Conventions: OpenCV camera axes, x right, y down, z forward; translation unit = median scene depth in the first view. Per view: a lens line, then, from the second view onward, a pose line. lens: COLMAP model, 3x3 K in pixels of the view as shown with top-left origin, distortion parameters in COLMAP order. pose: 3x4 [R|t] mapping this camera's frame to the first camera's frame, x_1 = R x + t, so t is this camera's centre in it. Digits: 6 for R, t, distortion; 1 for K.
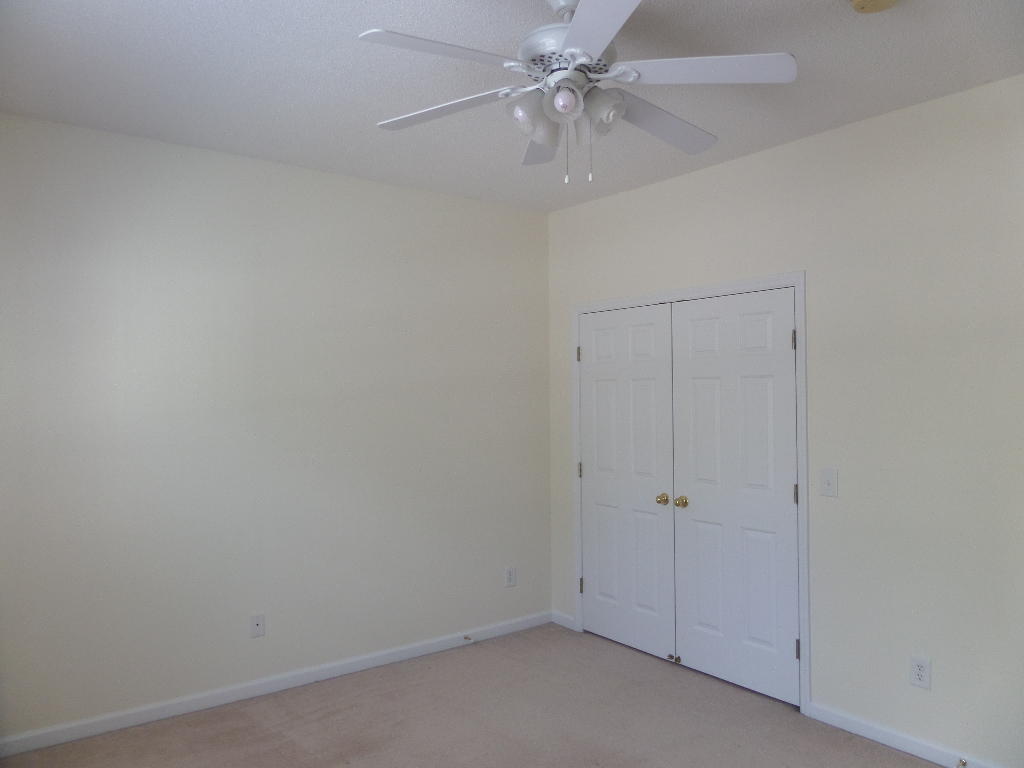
lens RADIAL K [[739.9, 0, 512.0], [0, 739.9, 384.0], [0, 0, 1]] dist [-0.014361, -0.009977]
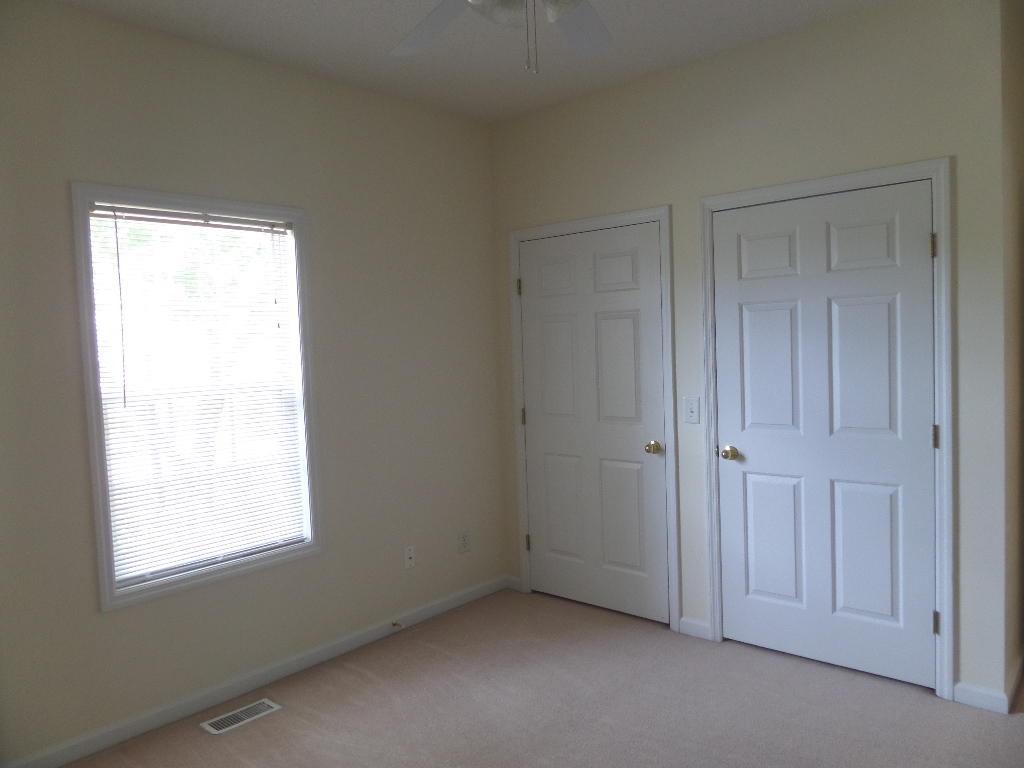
lens RADIAL K [[739.9, 0, 512.0], [0, 739.9, 384.0], [0, 0, 1]] dist [-0.014361, -0.009977]
pose [[0.978488, -0.052505, 0.199510, -0.097303], [0.036847, 0.996000, 0.081404, 0.002432], [-0.202986, -0.072301, 0.976509, 0.127855]]
